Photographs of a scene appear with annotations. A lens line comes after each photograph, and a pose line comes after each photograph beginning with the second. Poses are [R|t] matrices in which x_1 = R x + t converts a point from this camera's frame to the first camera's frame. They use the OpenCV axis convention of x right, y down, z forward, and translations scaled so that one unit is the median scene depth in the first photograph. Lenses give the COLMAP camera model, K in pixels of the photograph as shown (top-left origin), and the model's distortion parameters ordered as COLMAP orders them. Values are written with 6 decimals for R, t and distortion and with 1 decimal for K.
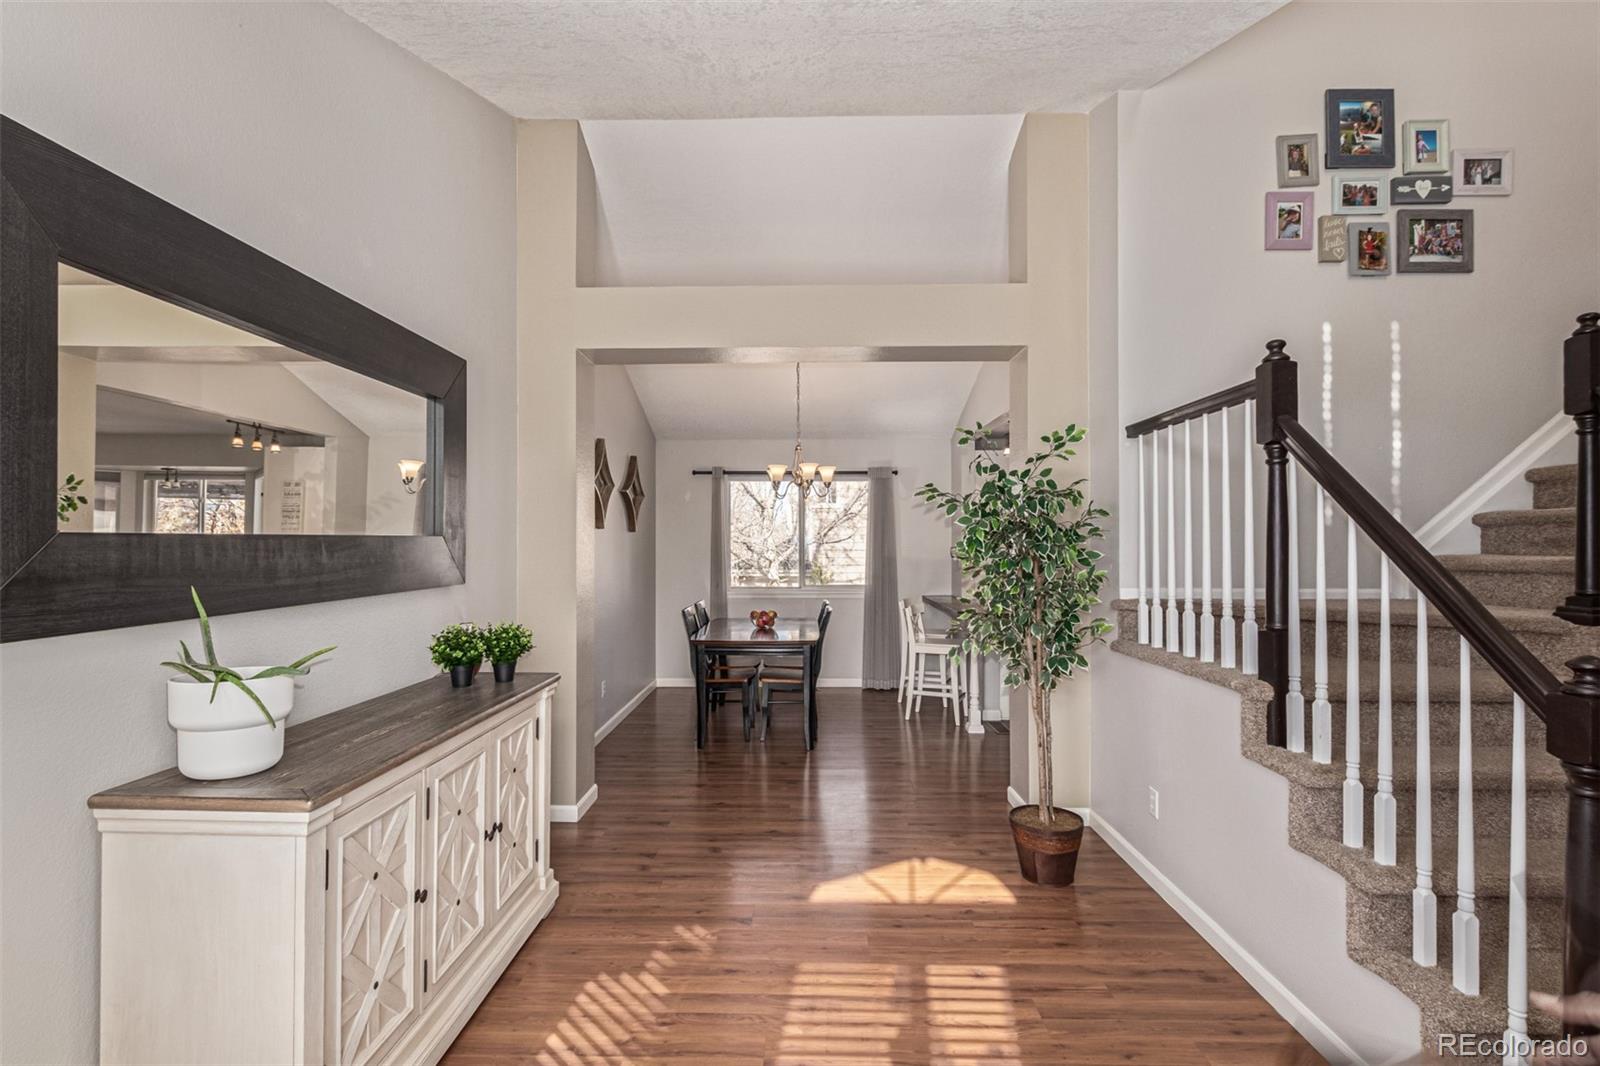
lens RADIAL K [[758.4, 0, 775.4], [0, 758.4, 542.4], [0, 0, 1]] dist [0.012282, -0.000625]
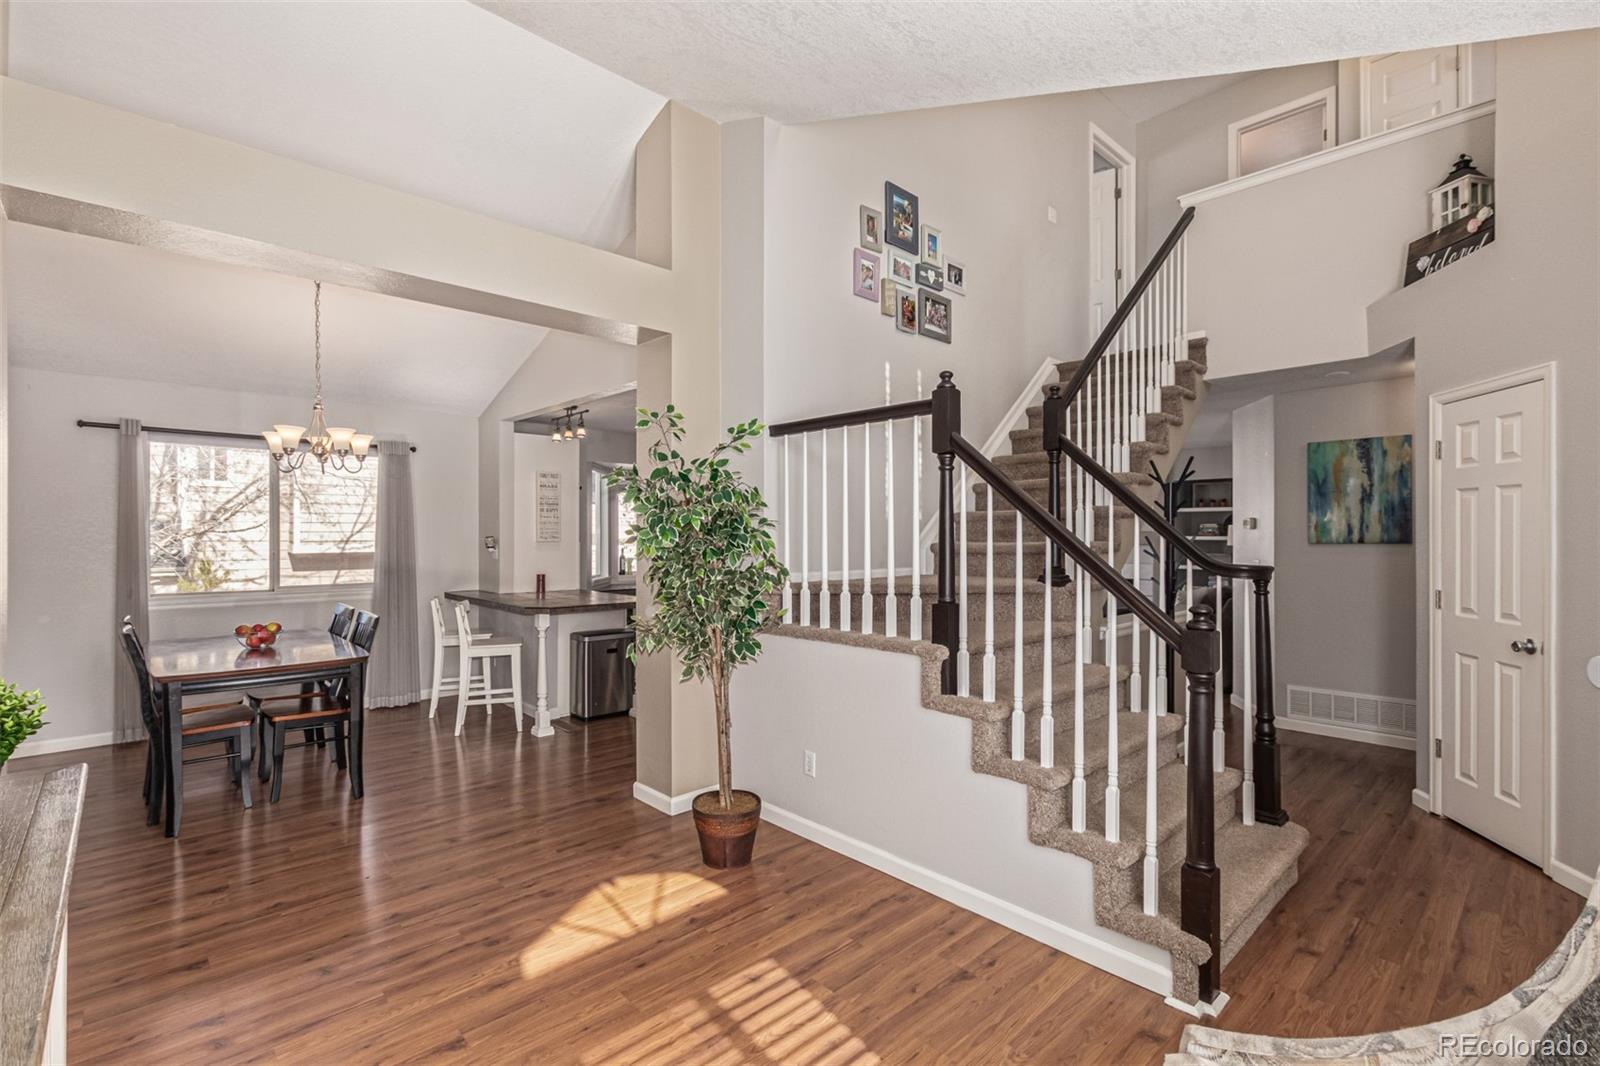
lens RADIAL K [[747.7, 0, 797.1], [0, 747.7, 536.9], [0, 0, 1]] dist [0.002716, -0.000160]
pose [[0.709377, 0.001015, 0.704829, -0.272673], [-0.004686, 0.999984, 0.003276, 0.002891], [-0.704814, -0.005627, 0.709370, 0.214159]]
